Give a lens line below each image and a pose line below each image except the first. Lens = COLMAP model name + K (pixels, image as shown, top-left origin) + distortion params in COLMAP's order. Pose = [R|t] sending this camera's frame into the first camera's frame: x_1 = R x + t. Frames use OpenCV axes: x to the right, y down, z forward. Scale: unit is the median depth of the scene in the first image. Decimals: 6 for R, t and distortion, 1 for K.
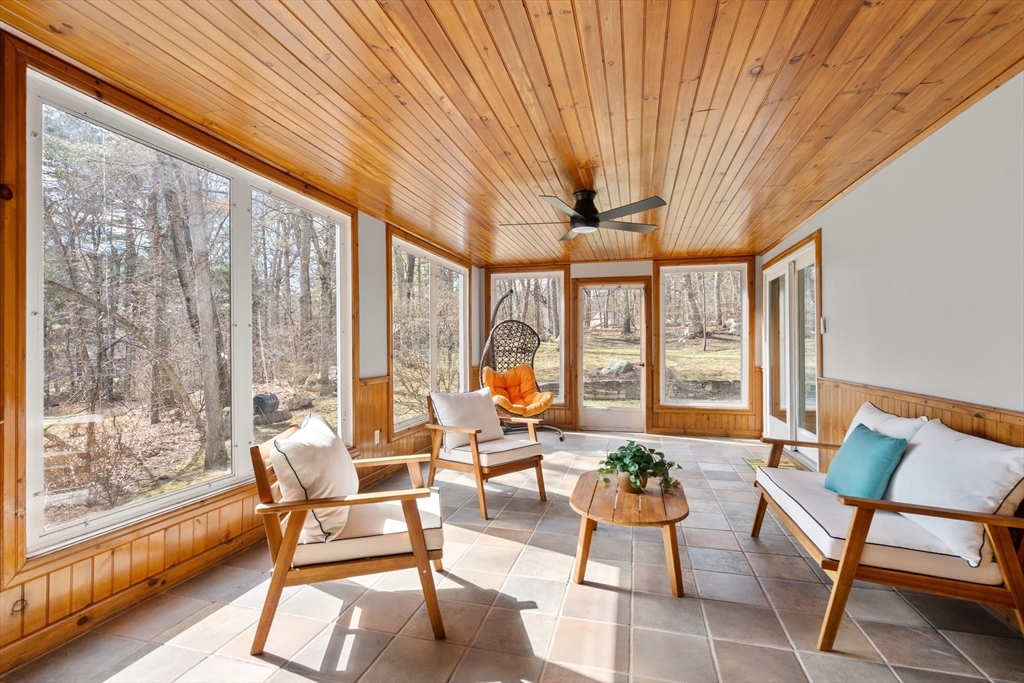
lens RADIAL K [[468.4, 0, 509.3], [0, 468.4, 342.4], [0, 0, 1]] dist [-0.003041, 0.000873]
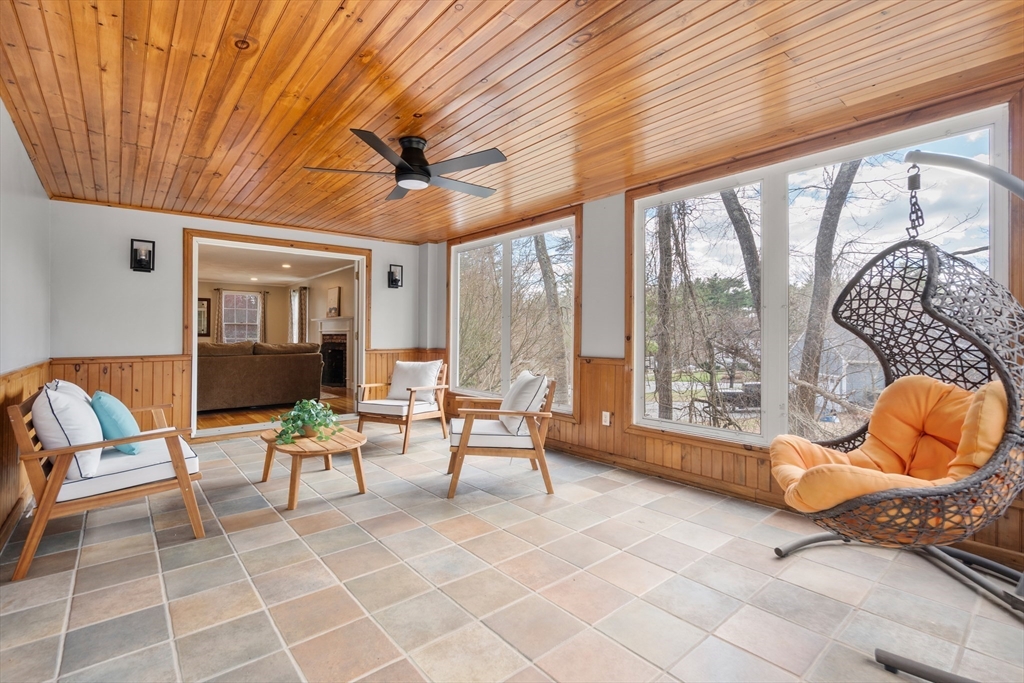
lens RADIAL K [[473.0, 0, 512.0], [0, 473.0, 341.5], [0, 0, 1]] dist [-0.001440, 0.000188]
pose [[-0.571841, 0.005563, -0.820346, 0.655354], [0.001822, 0.999983, 0.005511, 0.033403], [0.820362, 0.001656, -0.571842, 1.416875]]
